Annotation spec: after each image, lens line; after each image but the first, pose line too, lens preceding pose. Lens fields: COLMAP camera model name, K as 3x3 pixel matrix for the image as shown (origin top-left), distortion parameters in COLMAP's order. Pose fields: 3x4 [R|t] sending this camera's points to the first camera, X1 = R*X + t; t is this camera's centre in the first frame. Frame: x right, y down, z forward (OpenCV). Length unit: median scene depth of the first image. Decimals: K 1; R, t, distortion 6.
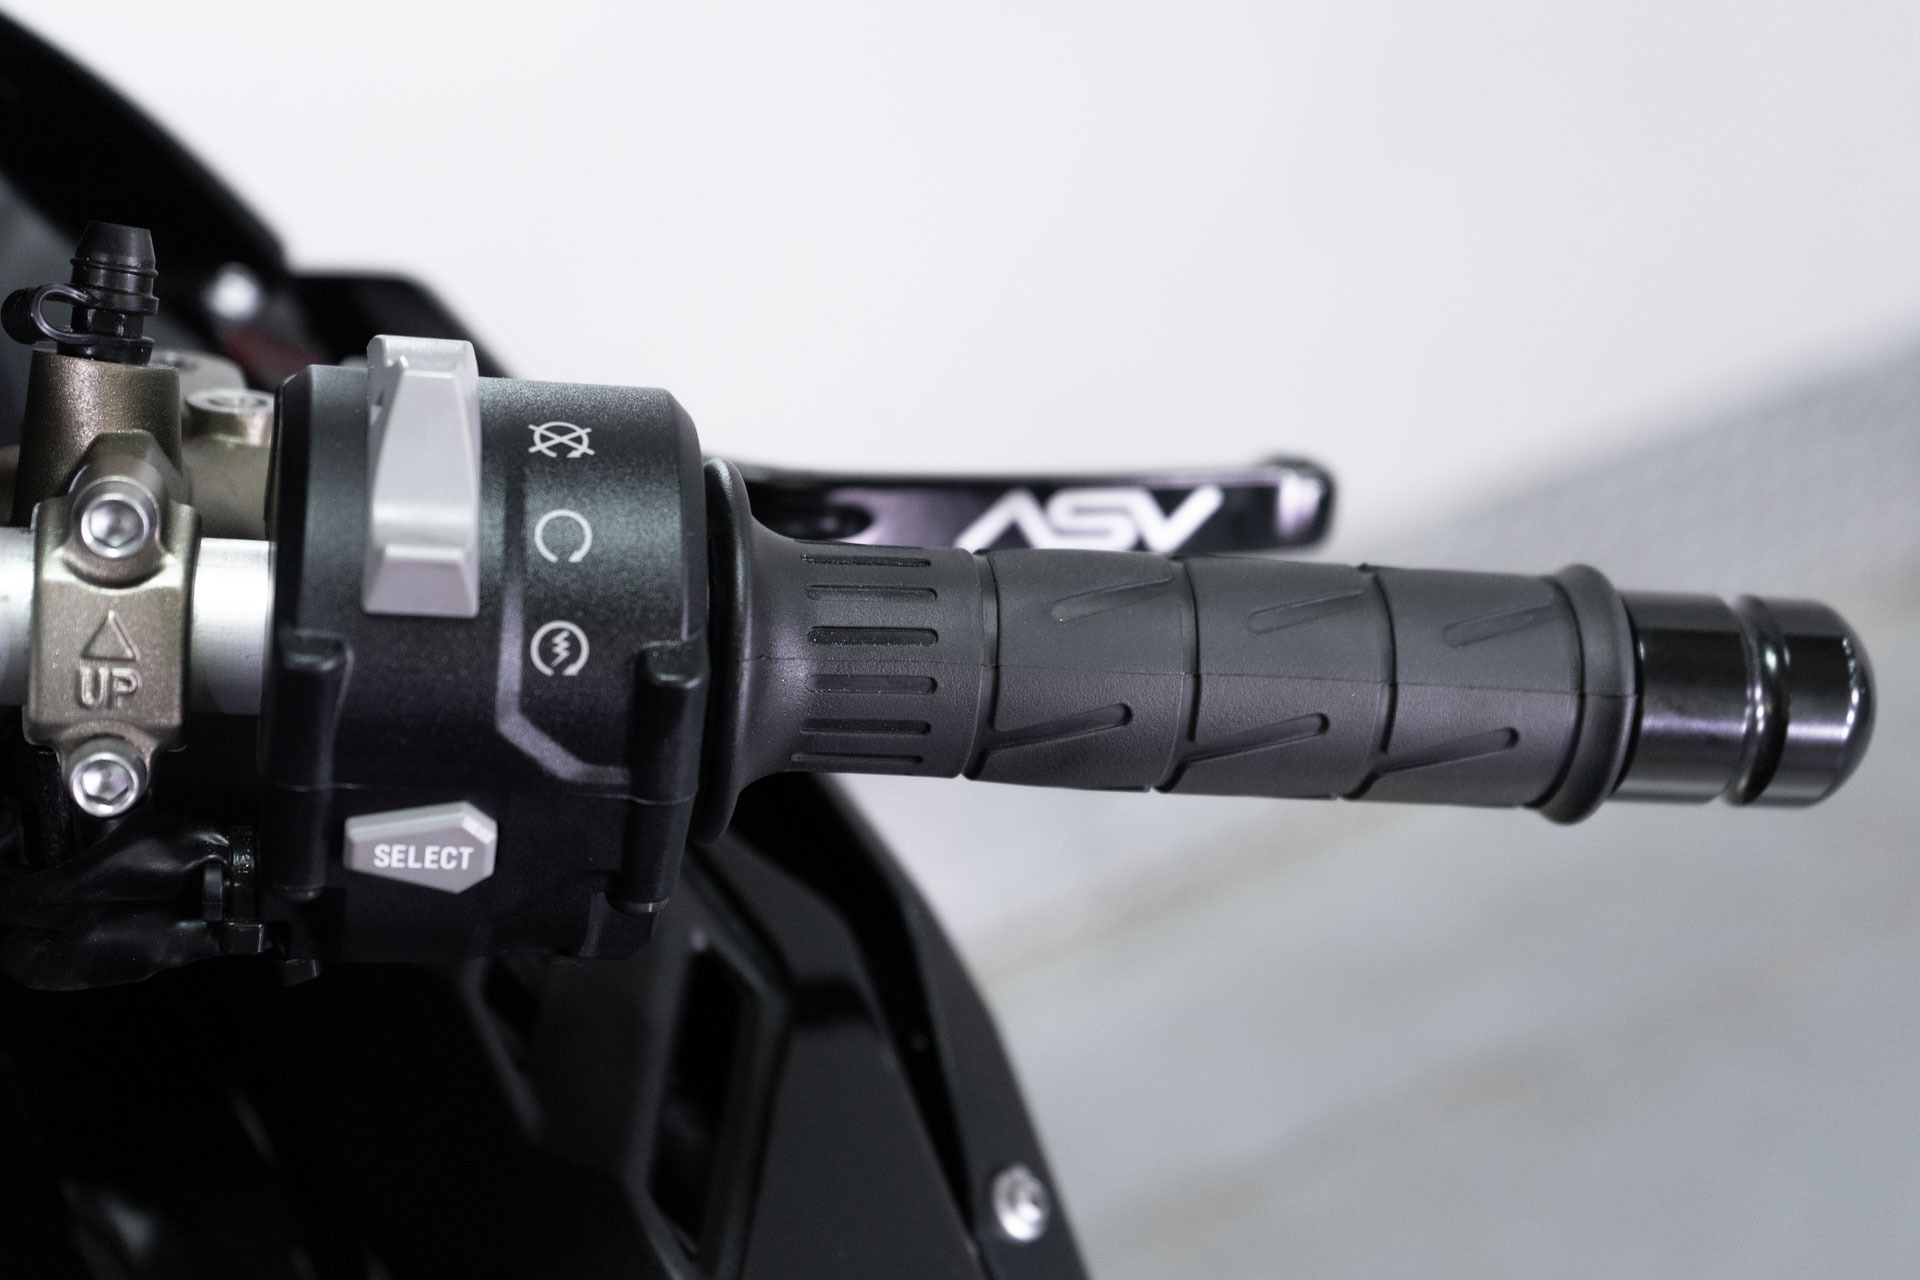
lens RADIAL K [[3327.8, 0, 960.0], [0, 3327.8, 640.0], [0, 0, 1]] dist [0.044171, 0.007093]
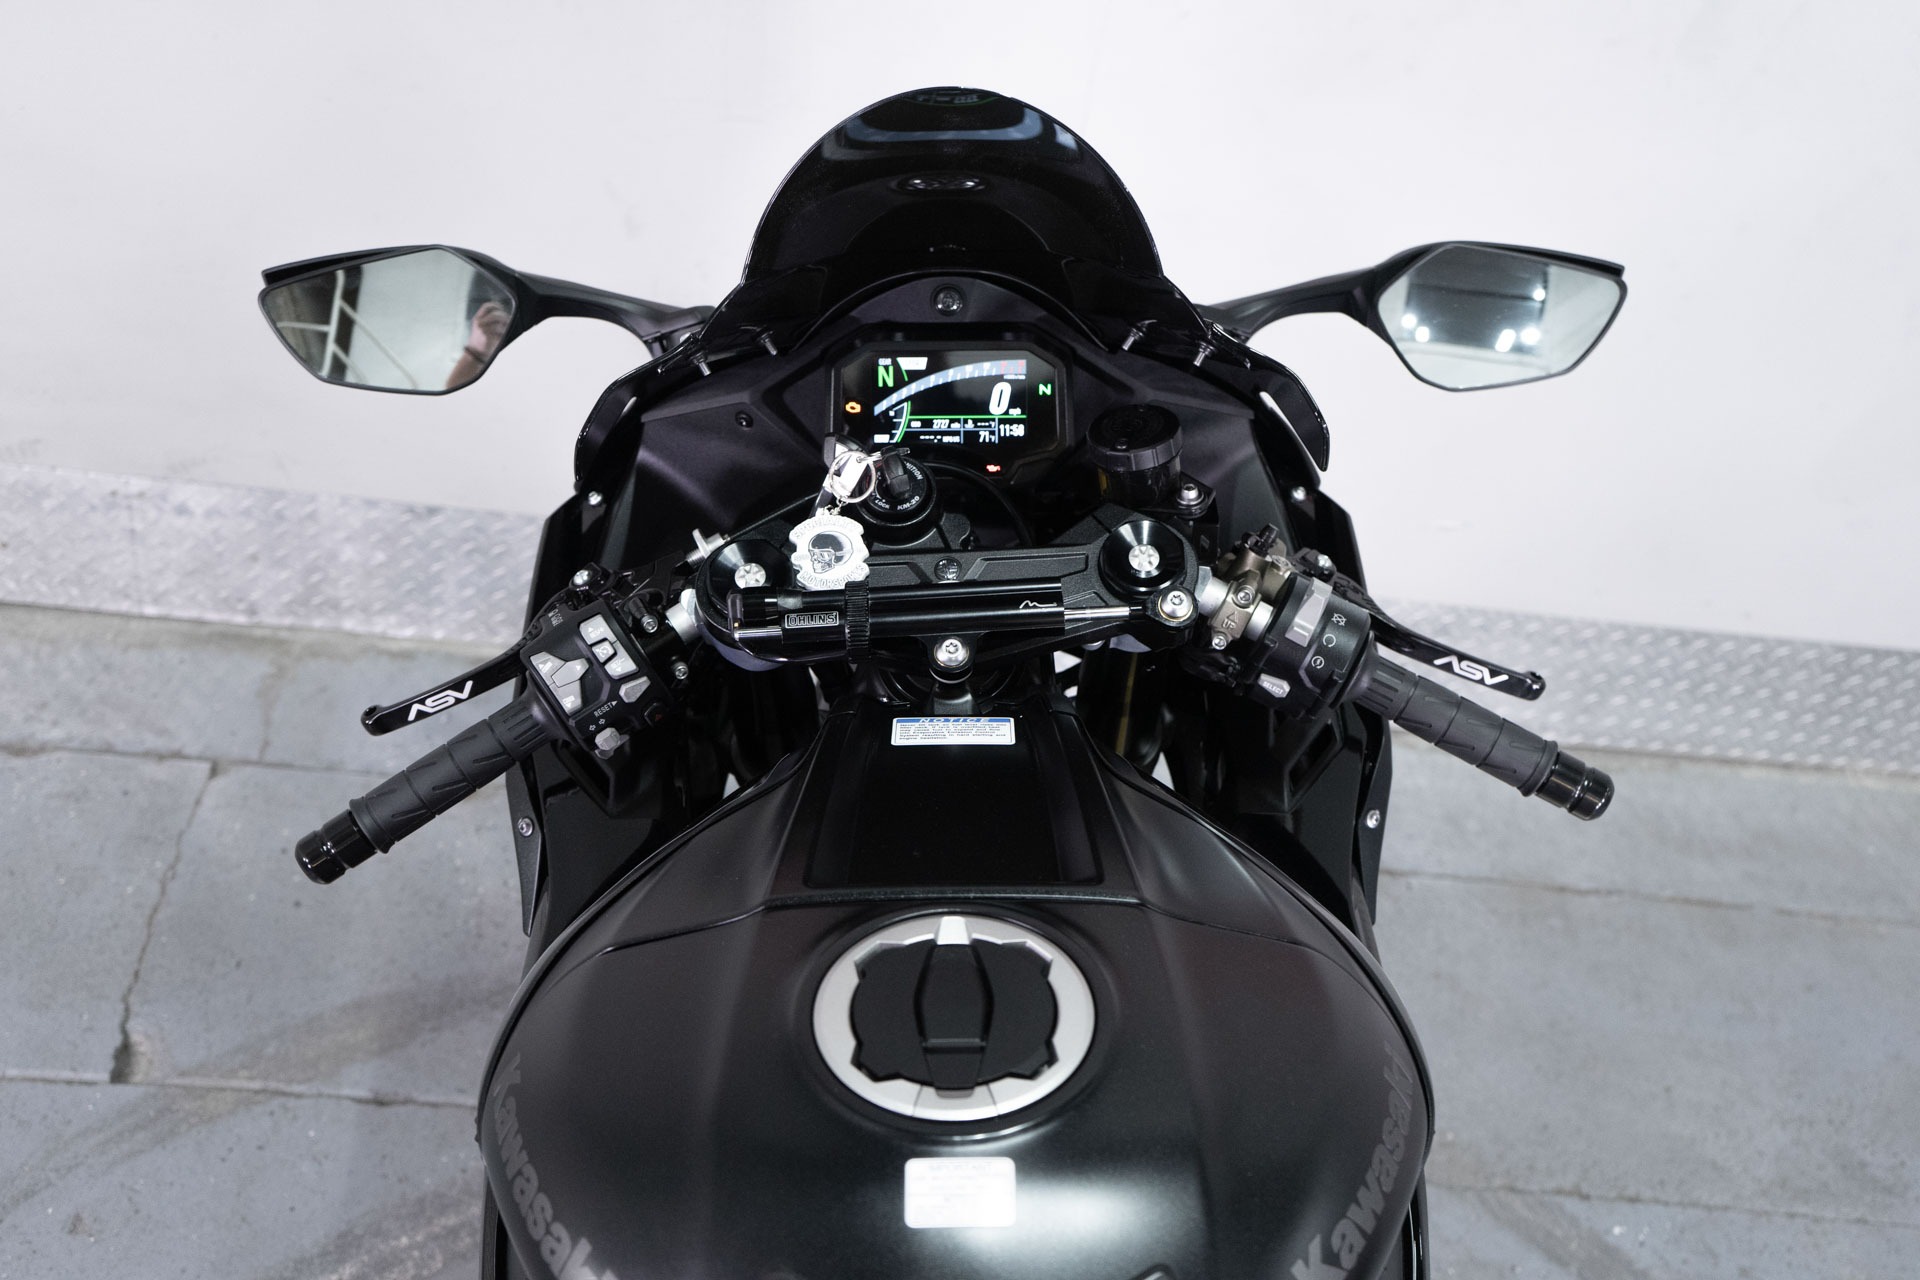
lens RADIAL K [[2037.2, 0, 960.0], [0, 2037.2, 640.0], [0, 0, 1]] dist [-0.118912, -0.004386]
pose [[0.850799, 0.444799, -0.279813, 0.225732], [-0.405494, 0.894388, 0.188801, -0.344482], [0.334240, -0.047169, 0.941307, -1.769827]]
